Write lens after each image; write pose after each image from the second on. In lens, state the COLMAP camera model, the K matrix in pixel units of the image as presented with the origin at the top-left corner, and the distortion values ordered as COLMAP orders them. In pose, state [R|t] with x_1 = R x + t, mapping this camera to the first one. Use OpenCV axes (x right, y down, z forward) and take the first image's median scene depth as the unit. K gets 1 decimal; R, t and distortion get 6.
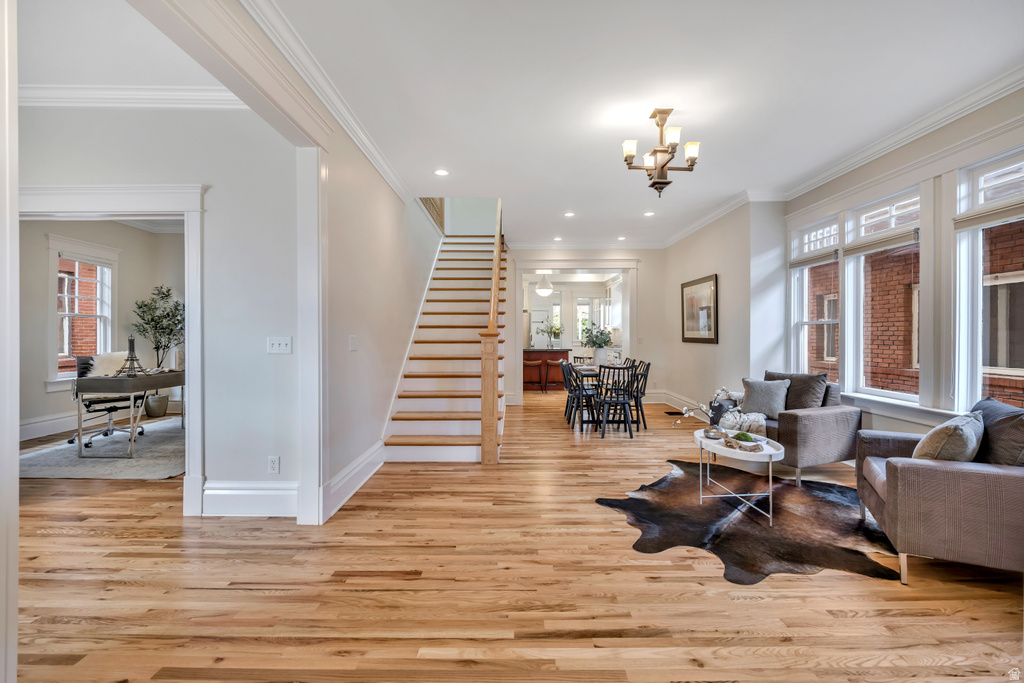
lens RADIAL K [[446.8, 0, 514.3], [0, 446.8, 336.1], [0, 0, 1]] dist [-0.001774, -0.000109]
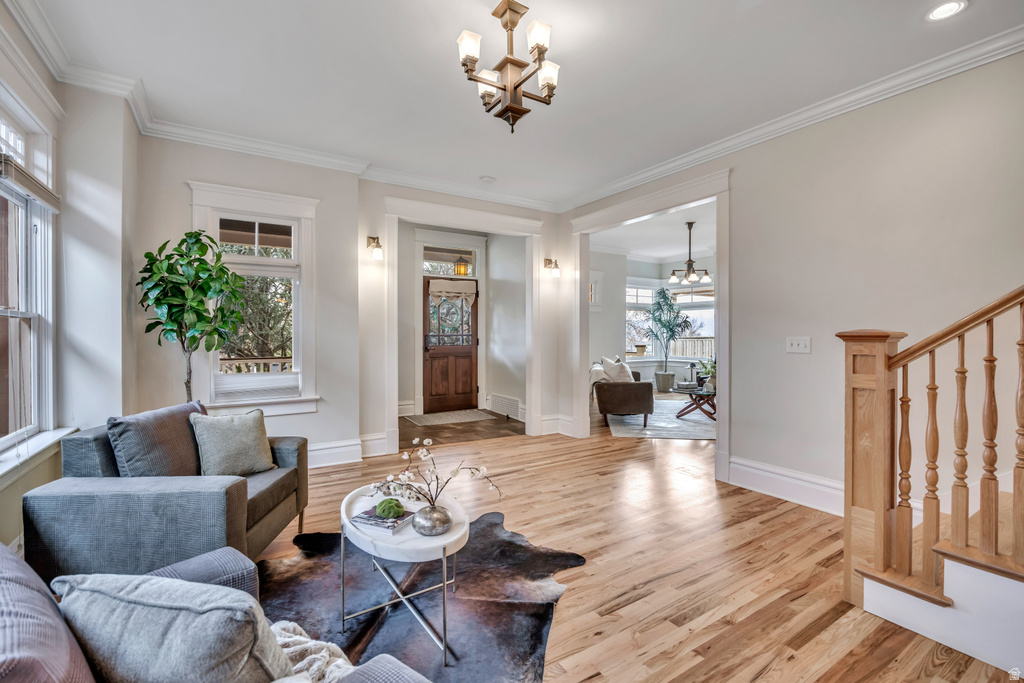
lens RADIAL K [[446.8, 0, 514.3], [0, 446.8, 336.1], [0, 0, 1]] dist [-0.001774, -0.000109]
pose [[-0.844711, 0.002719, -0.535216, 0.685009], [0.000020, 0.999987, 0.005048, -0.006540], [0.535223, 0.004253, -0.844700, 1.581089]]
